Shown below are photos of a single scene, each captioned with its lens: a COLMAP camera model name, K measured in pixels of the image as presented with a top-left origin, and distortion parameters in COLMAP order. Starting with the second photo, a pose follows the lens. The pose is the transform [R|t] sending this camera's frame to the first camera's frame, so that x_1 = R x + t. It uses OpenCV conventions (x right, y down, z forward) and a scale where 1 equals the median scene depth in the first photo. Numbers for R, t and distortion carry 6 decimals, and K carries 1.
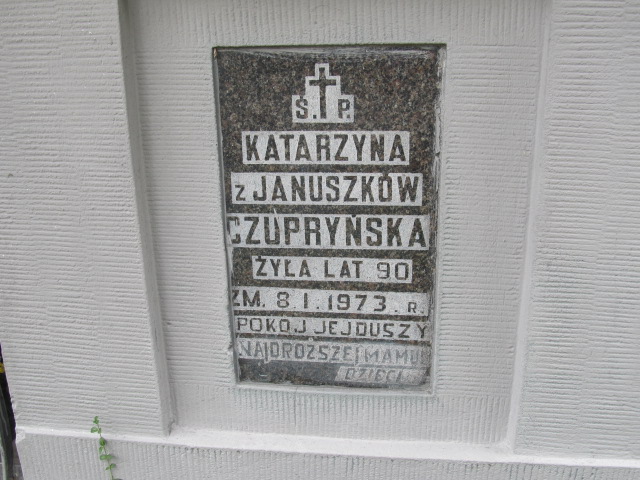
lens RADIAL K [[686.9, 0, 320.0], [0, 686.9, 240.0], [0, 0, 1]] dist [-0.096361, 0.047431]
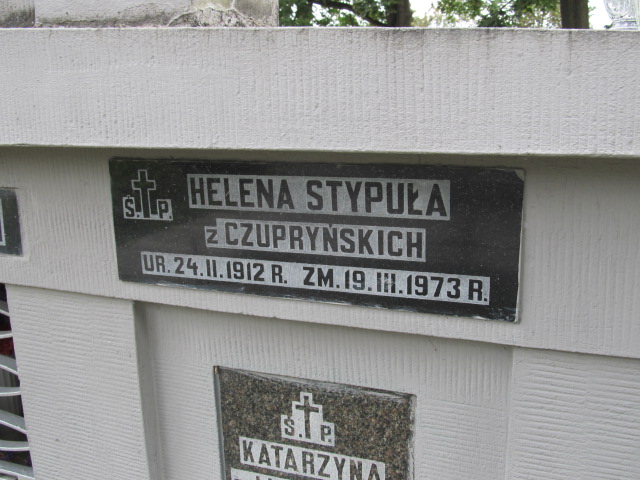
lens RADIAL K [[686.9, 0, 320.0], [0, 686.9, 240.0], [0, 0, 1]] dist [-0.096361, 0.047431]
pose [[0.962853, 0.055862, -0.264185, 0.288783], [-0.077744, 0.994289, -0.073107, -0.411436], [0.258593, 0.090930, 0.961697, -0.050903]]
